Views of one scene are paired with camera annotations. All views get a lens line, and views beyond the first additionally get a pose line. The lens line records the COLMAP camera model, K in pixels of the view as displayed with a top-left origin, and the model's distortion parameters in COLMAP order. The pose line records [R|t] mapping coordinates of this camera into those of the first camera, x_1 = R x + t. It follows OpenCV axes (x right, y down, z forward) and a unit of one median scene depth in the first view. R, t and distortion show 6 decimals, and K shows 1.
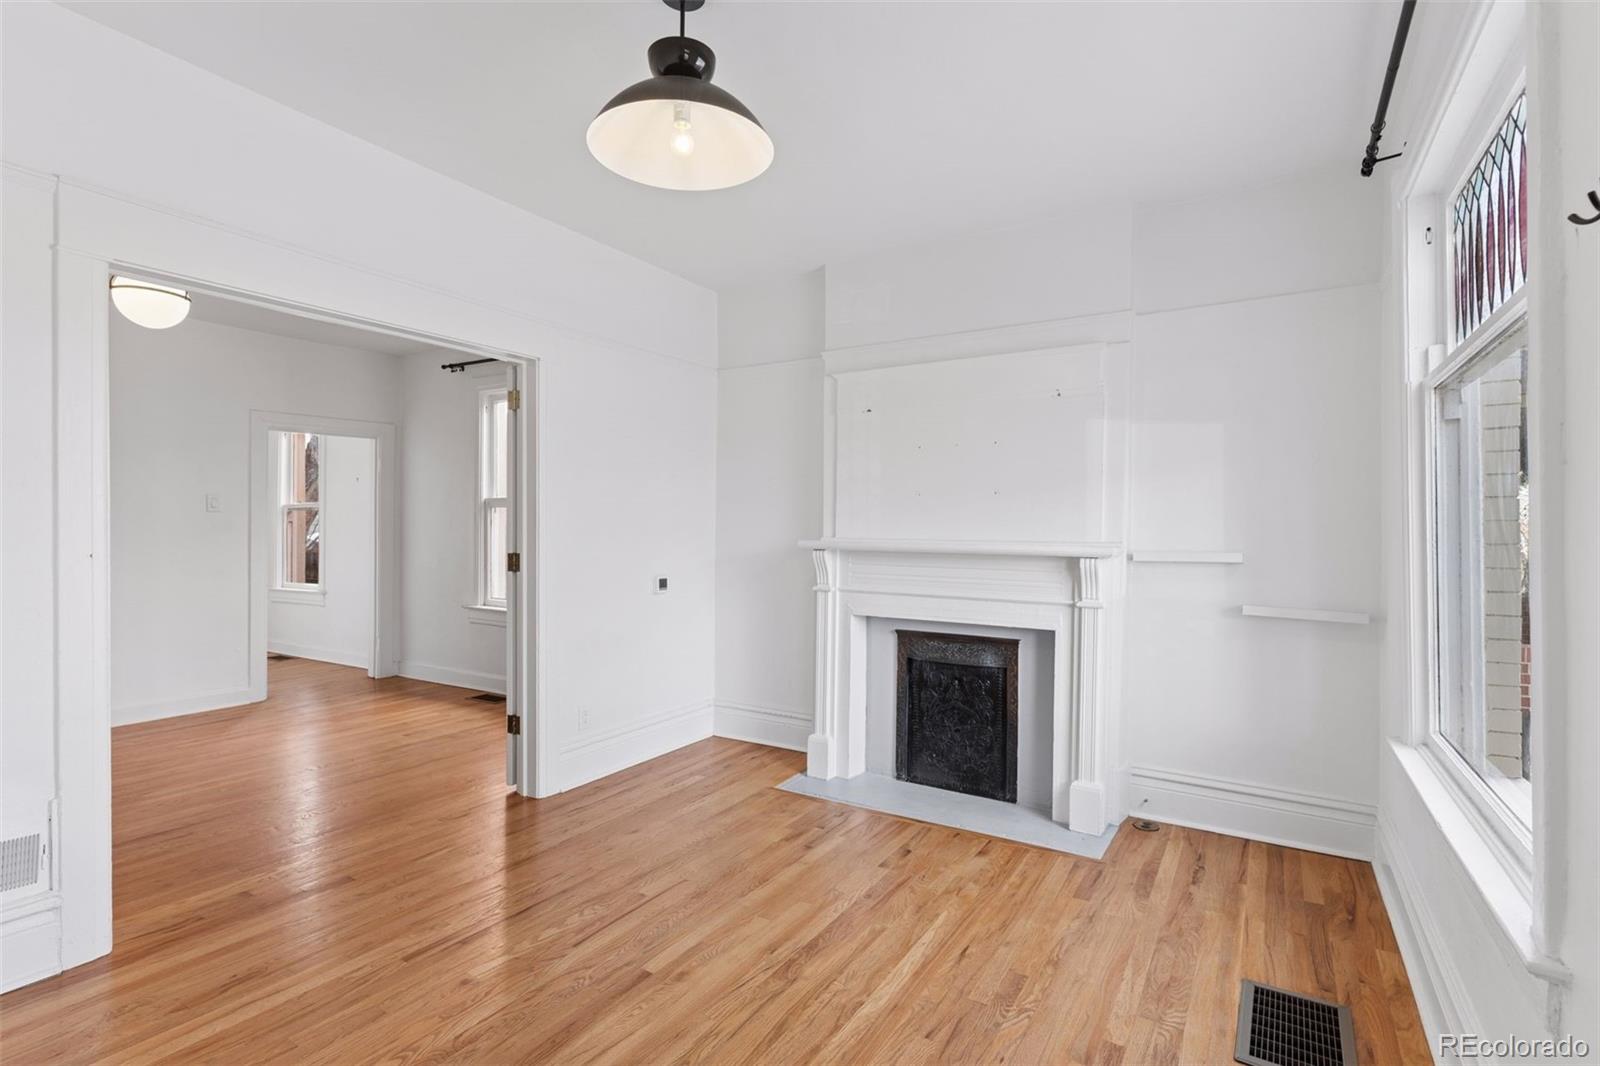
lens RADIAL K [[758.3, 0, 805.2], [0, 758.3, 536.6], [0, 0, 1]] dist [0.002732, -0.001217]
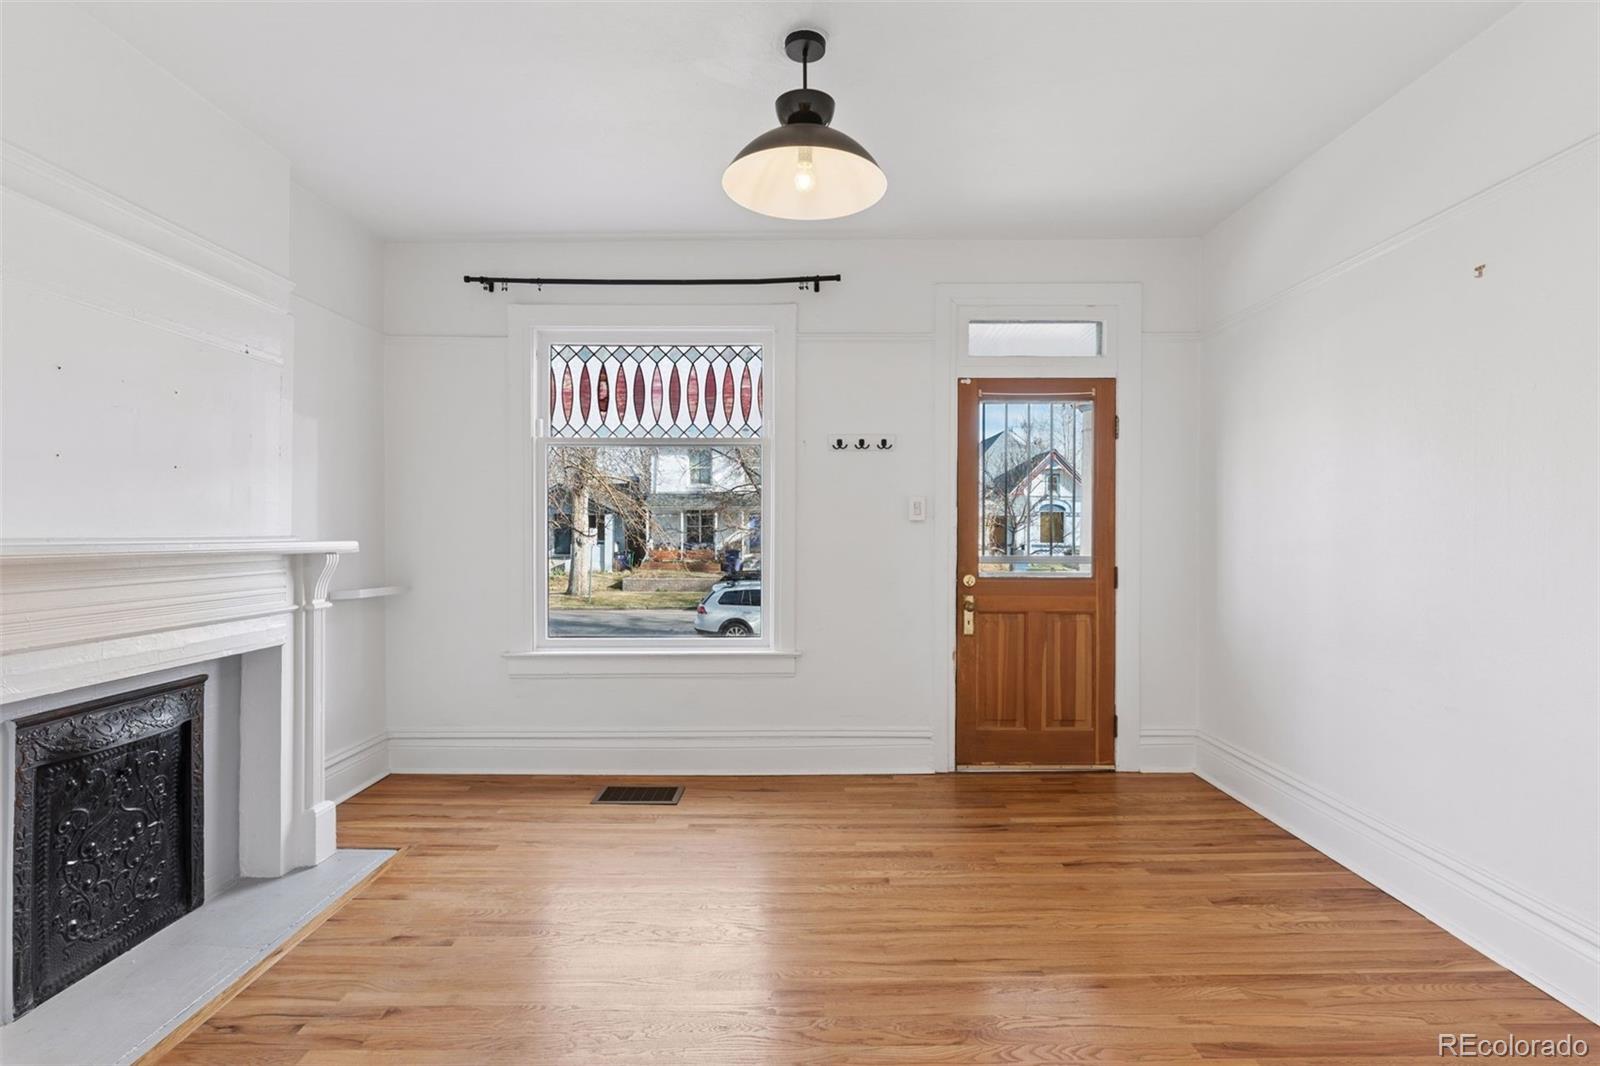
lens RADIAL K [[774.1, 0, 799.2], [0, 774.1, 528.2], [0, 0, 1]] dist [0.001657, -0.001231]
pose [[-0.525892, -0.006098, 0.850529, -0.637798], [0.001246, 0.999968, 0.007940, -0.007682], [-0.850550, 0.005235, -0.525868, 0.904915]]
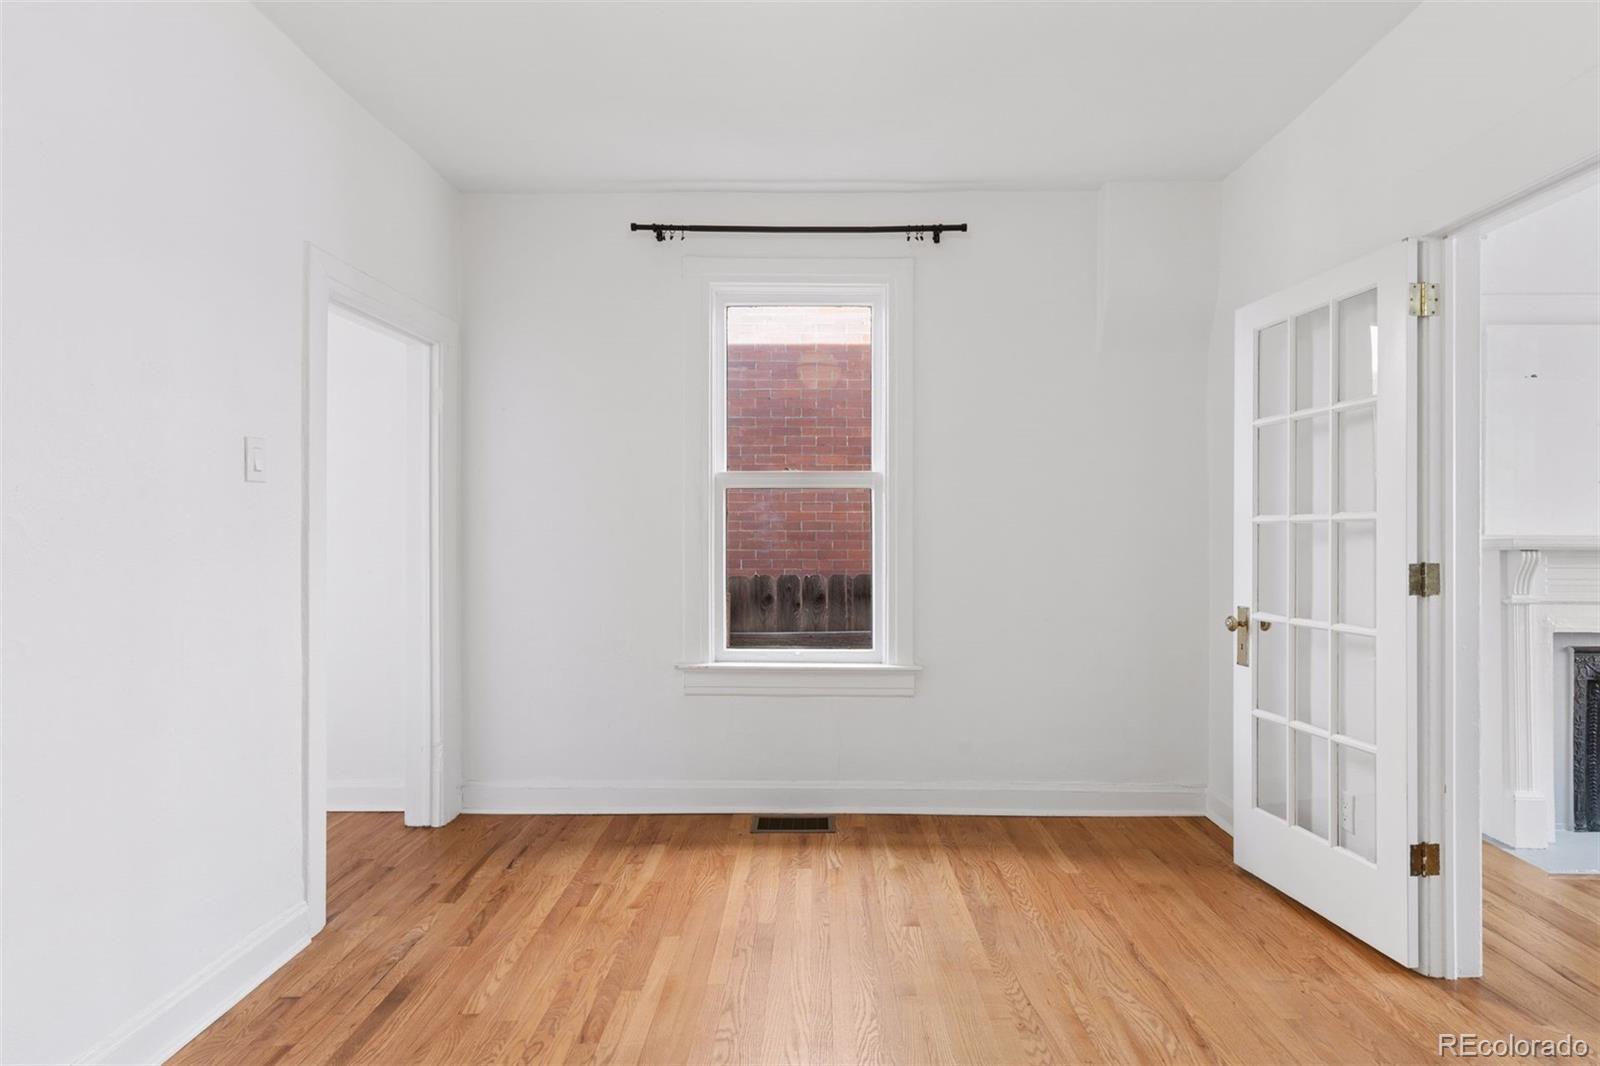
lens RADIAL K [[849.6, 0, 808.8], [0, 849.6, 531.1], [0, 0, 1]] dist [0.005135, -0.000073]
pose [[0.852368, -0.002984, 0.522934, -1.157839], [0.008145, 0.999938, -0.007571, -0.001712], [-0.522879, 0.010712, 0.852340, 0.706658]]
